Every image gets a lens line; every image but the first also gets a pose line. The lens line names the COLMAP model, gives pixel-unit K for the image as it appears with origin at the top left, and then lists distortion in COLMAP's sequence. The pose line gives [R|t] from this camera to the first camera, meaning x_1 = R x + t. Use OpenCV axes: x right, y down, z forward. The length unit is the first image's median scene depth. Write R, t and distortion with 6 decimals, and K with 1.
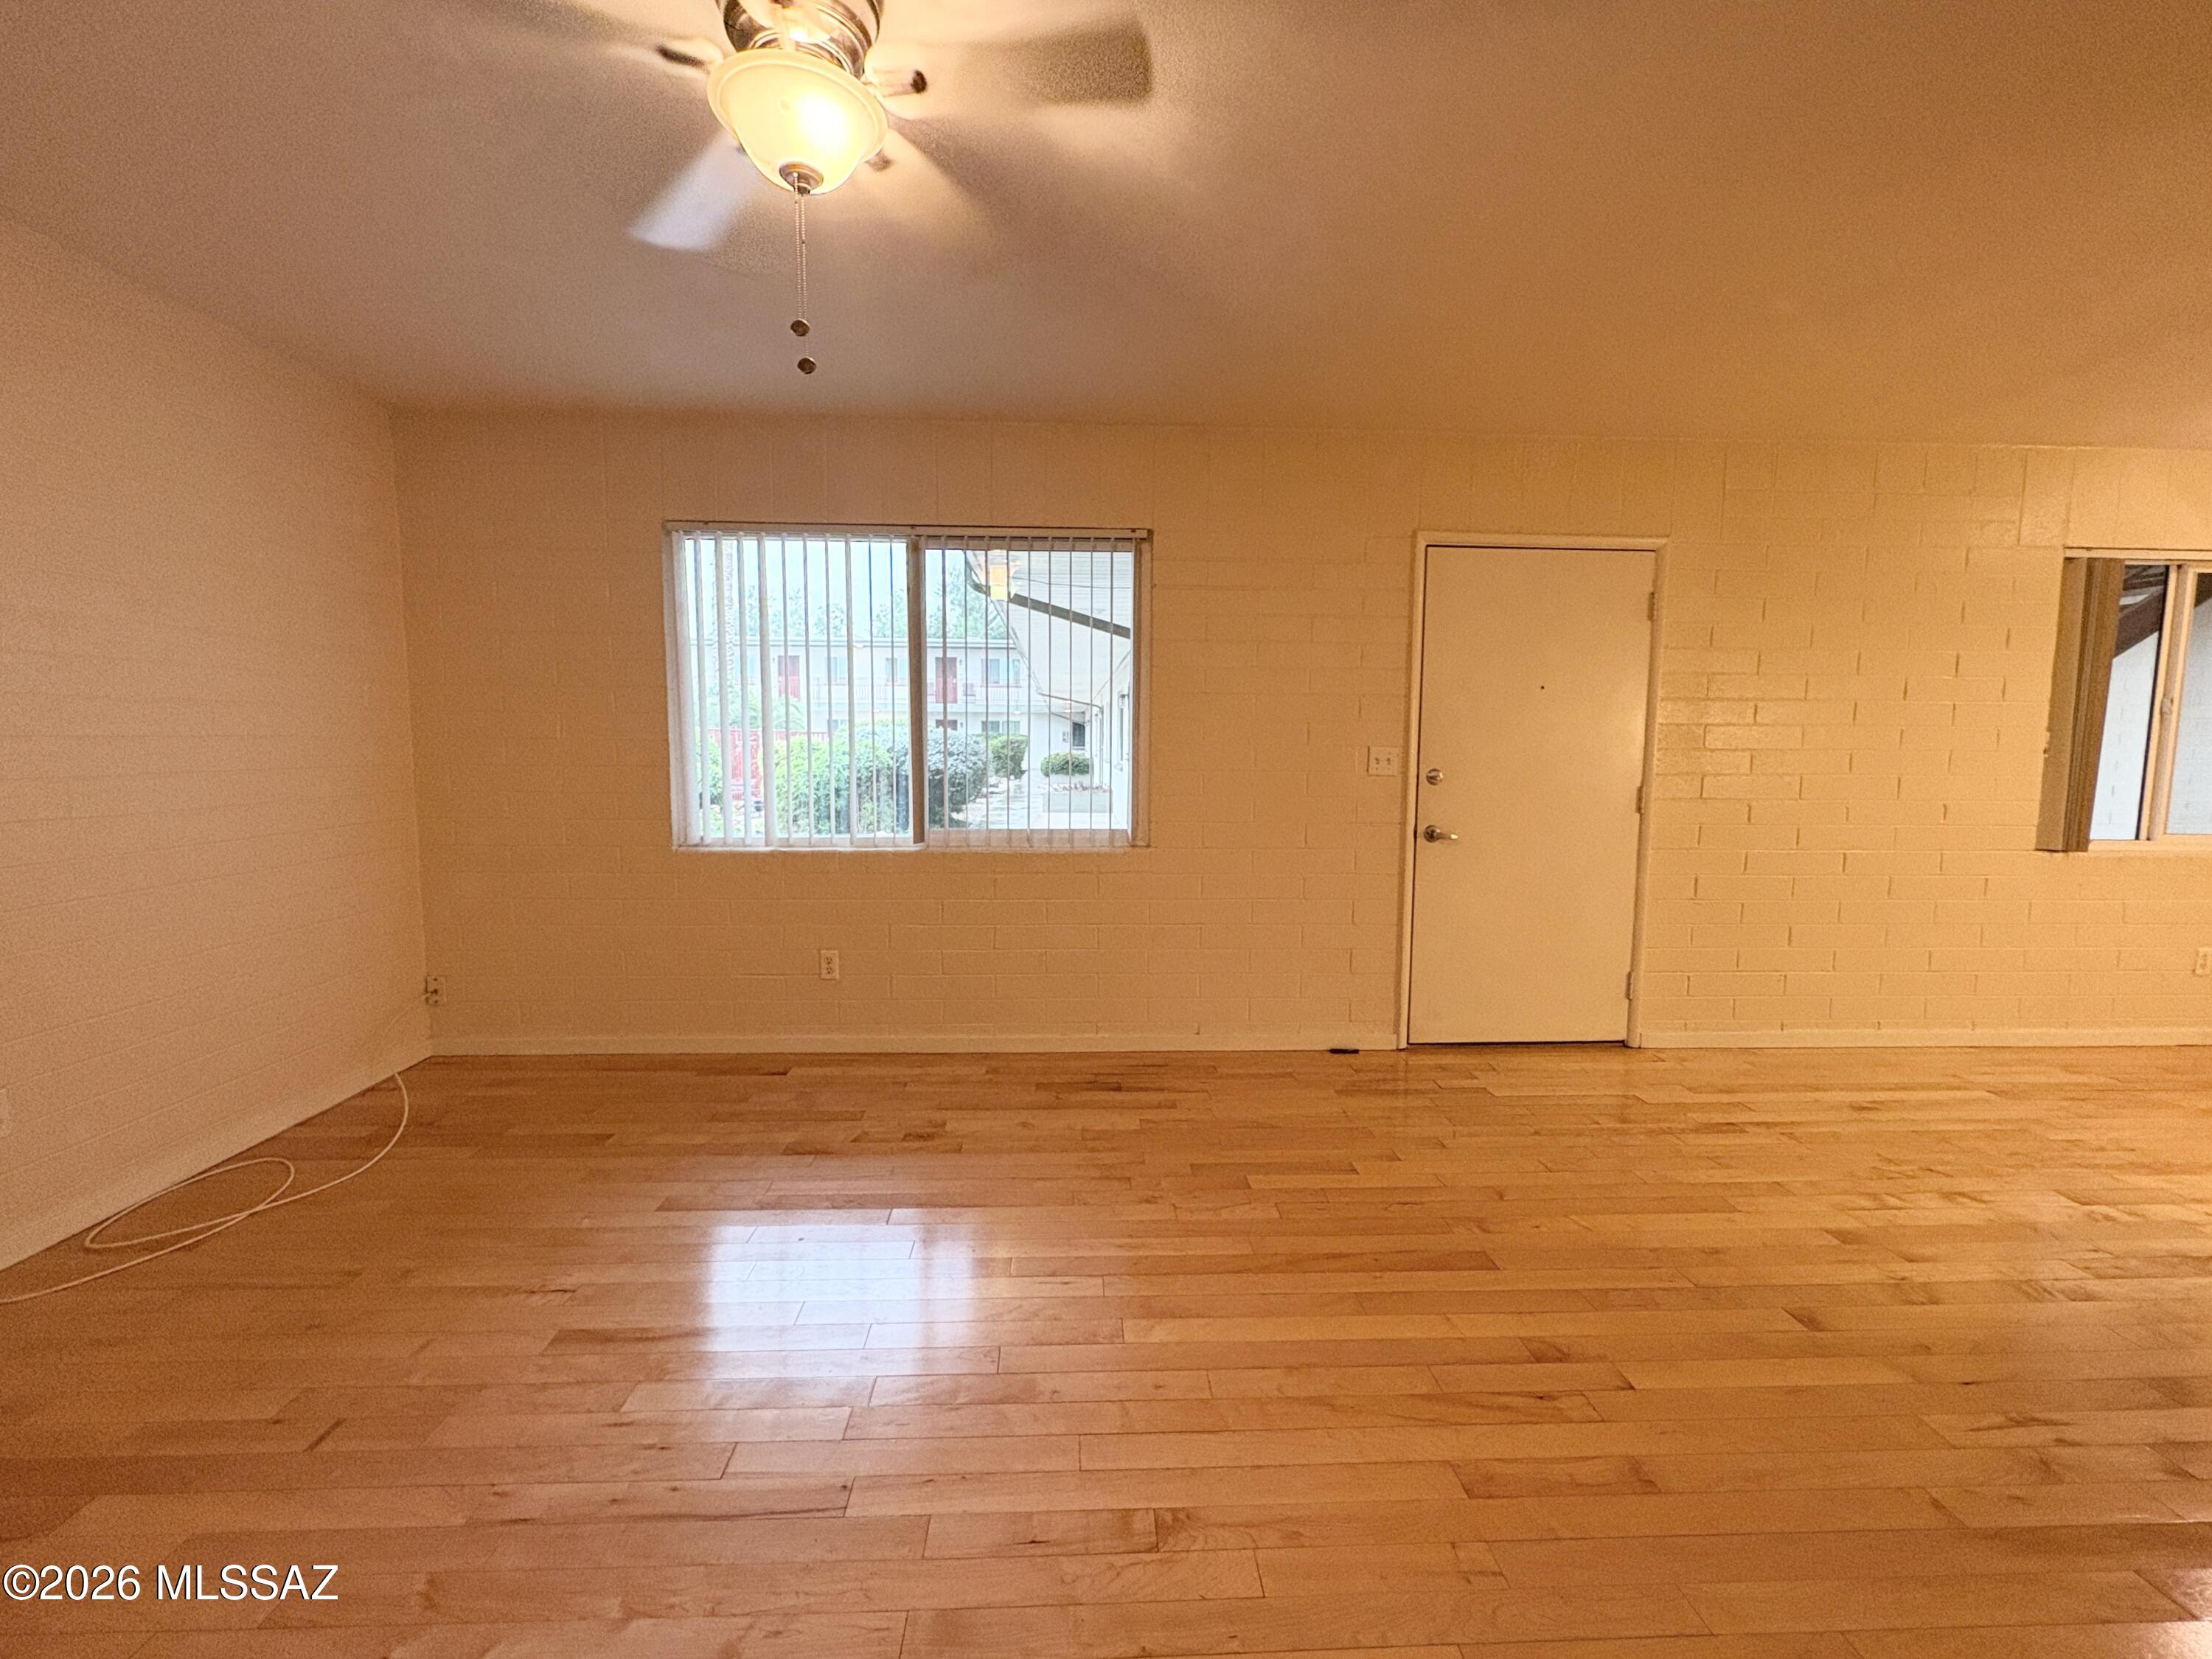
lens RADIAL K [[929.7, 0, 1106.0], [0, 929.7, 829.5], [0, 0, 1]] dist [0.000592, 0.000018]
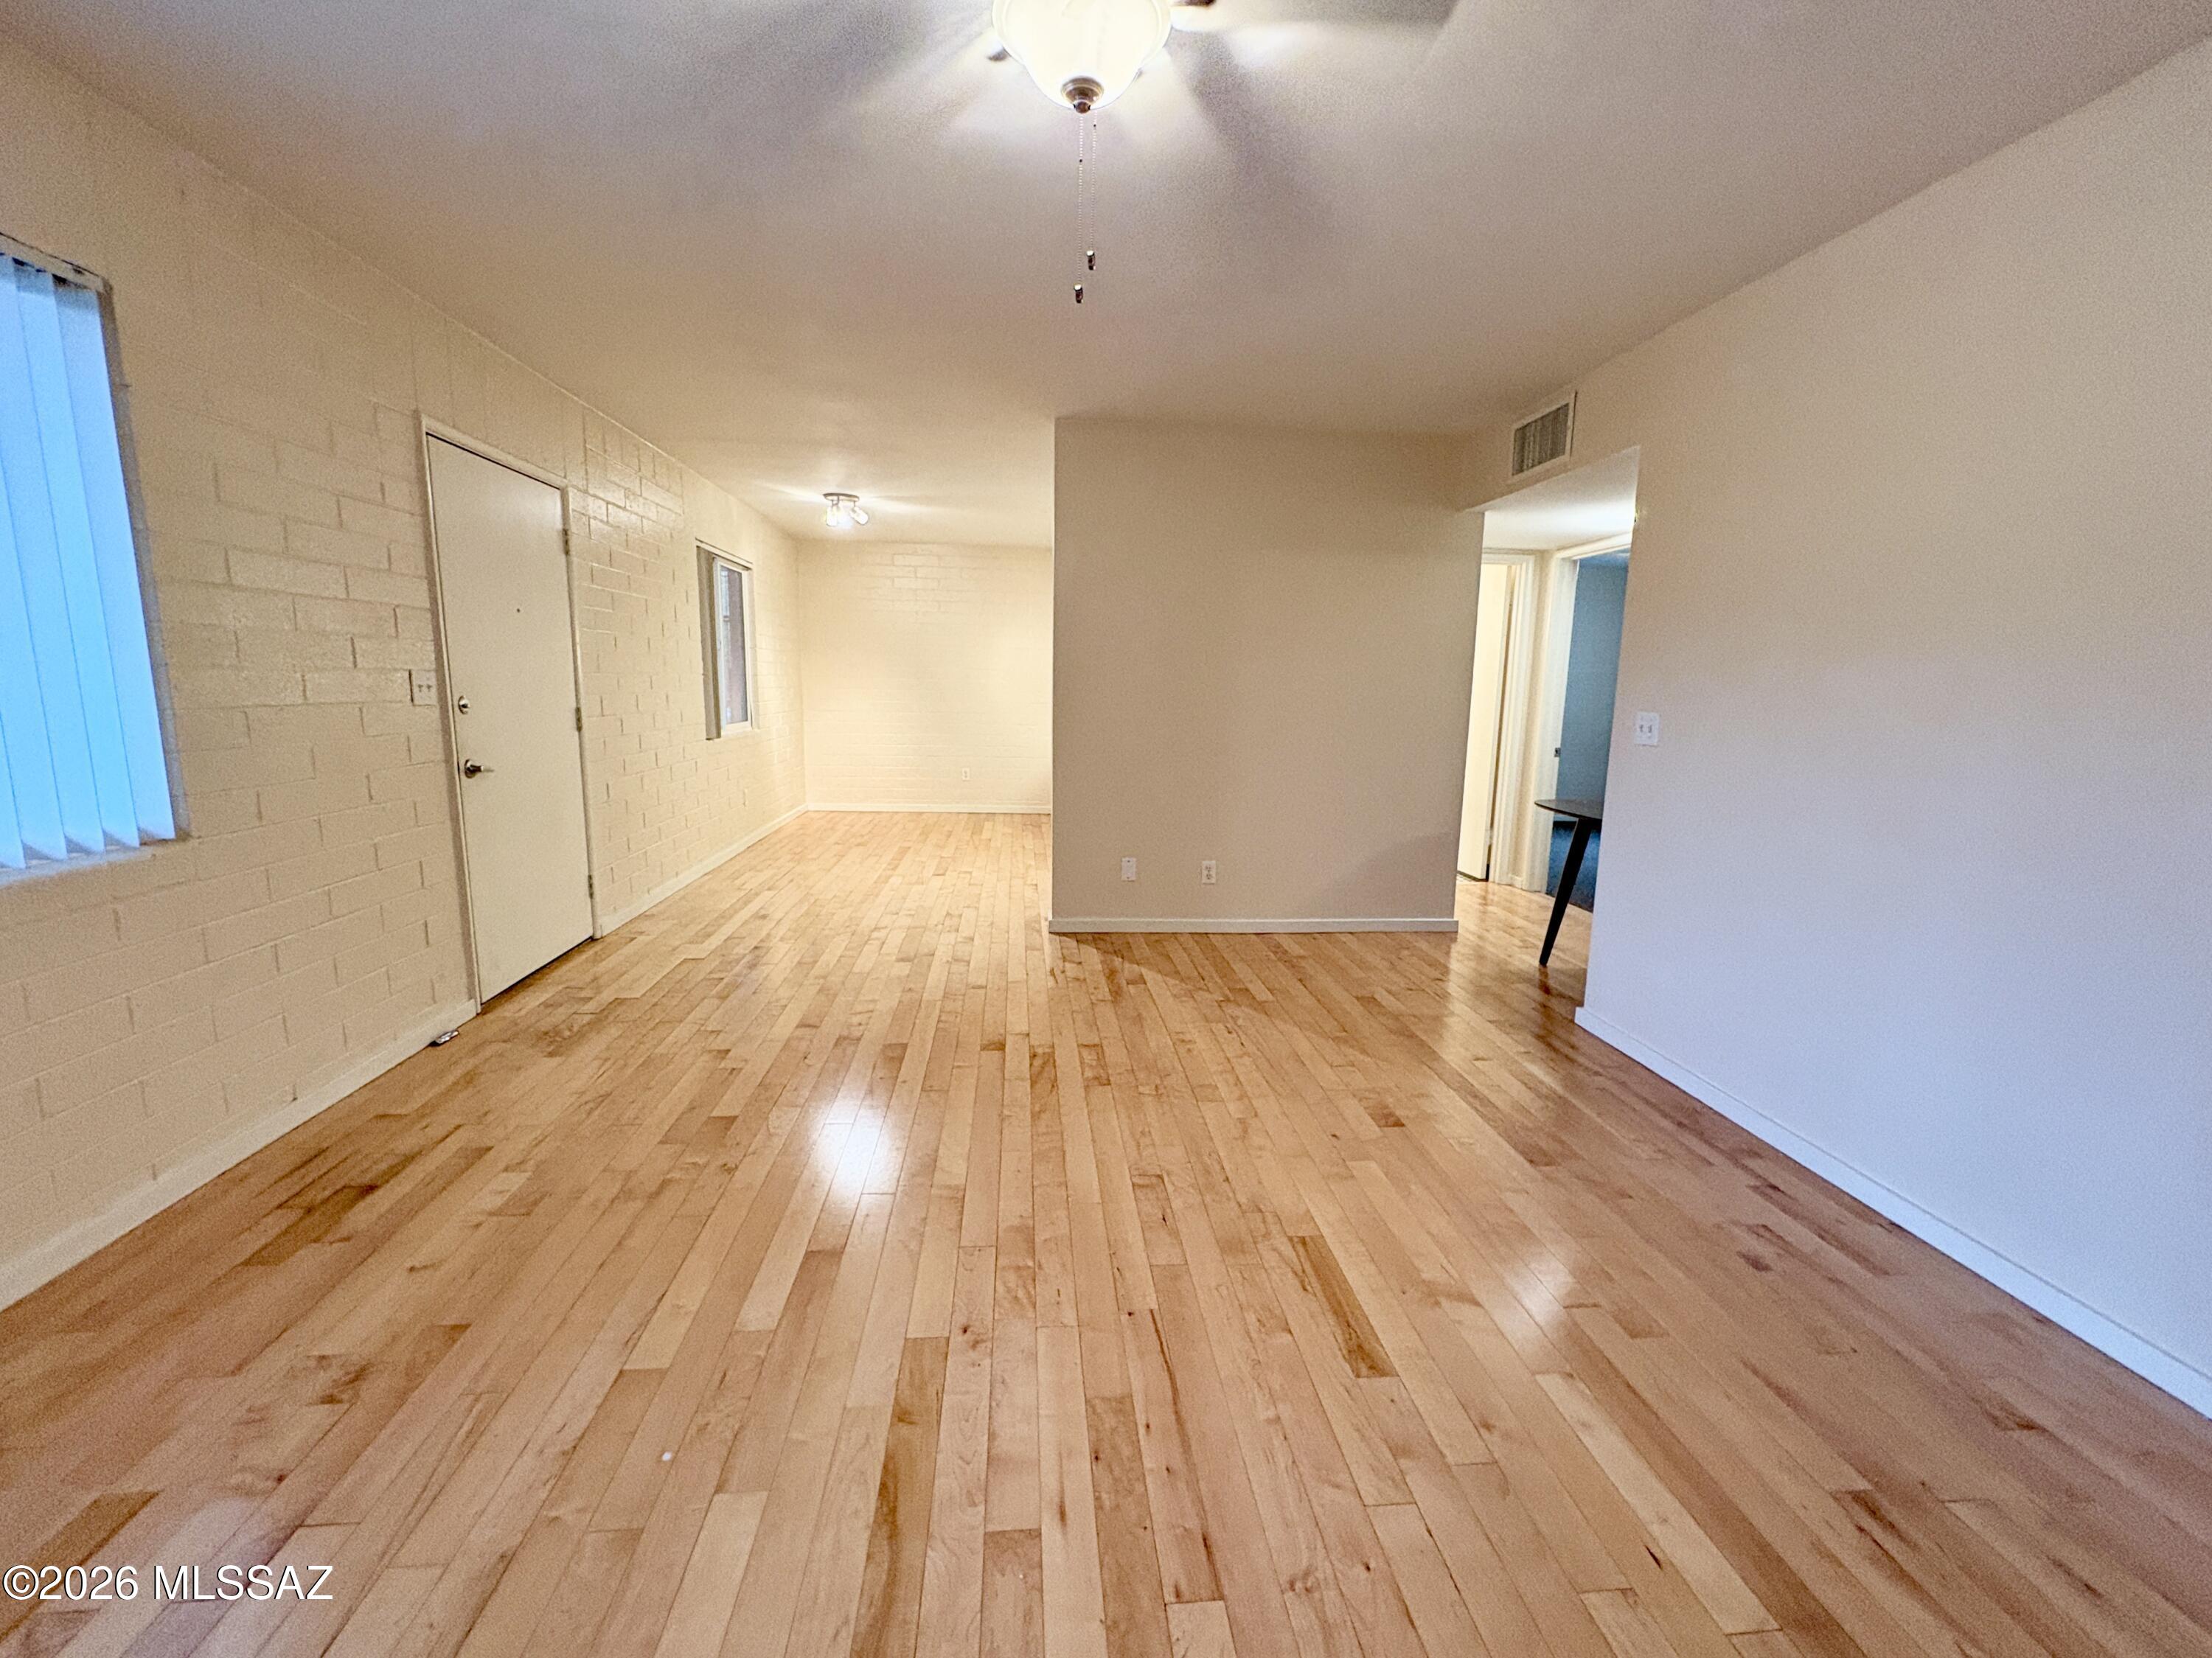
lens RADIAL K [[905.2, 0, 1111.3], [0, 905.2, 824.7], [0, 0, 1]] dist [-0.002690, -0.000282]
pose [[-0.051477, -0.164814, 0.984980, -0.580946], [0.069819, 0.983281, 0.168179, -0.048573], [-0.996231, 0.077428, -0.039109, 0.447670]]
